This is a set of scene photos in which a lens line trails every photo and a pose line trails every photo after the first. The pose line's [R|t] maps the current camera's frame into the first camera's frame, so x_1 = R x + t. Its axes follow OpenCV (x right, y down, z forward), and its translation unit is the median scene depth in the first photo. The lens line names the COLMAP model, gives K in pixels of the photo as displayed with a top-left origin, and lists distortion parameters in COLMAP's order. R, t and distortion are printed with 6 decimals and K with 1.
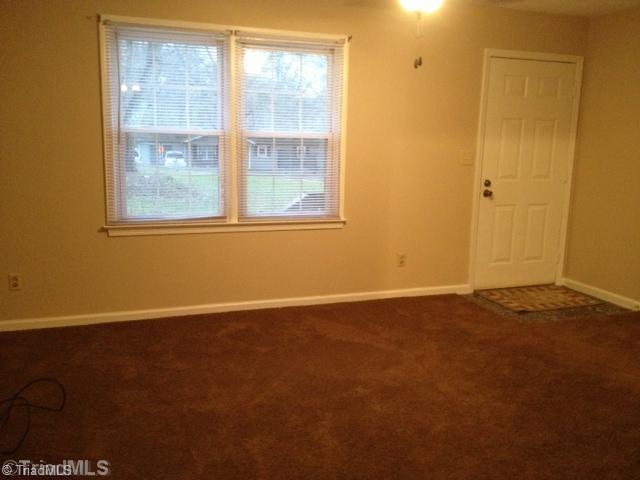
lens RADIAL K [[600.9, 0, 322.3], [0, 600.9, 245.2], [0, 0, 1]] dist [0.152454, -0.310901]
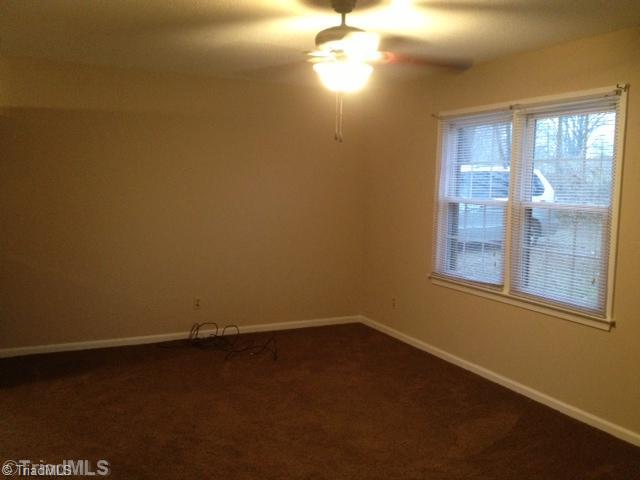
lens RADIAL K [[600.9, 0, 322.3], [0, 600.9, 245.2], [0, 0, 1]] dist [0.152454, -0.310901]
pose [[0.094775, 0.091273, -0.991306, 0.802330], [-0.177628, 0.981358, 0.073375, -0.135696], [0.979523, 0.169130, 0.109220, 0.589108]]
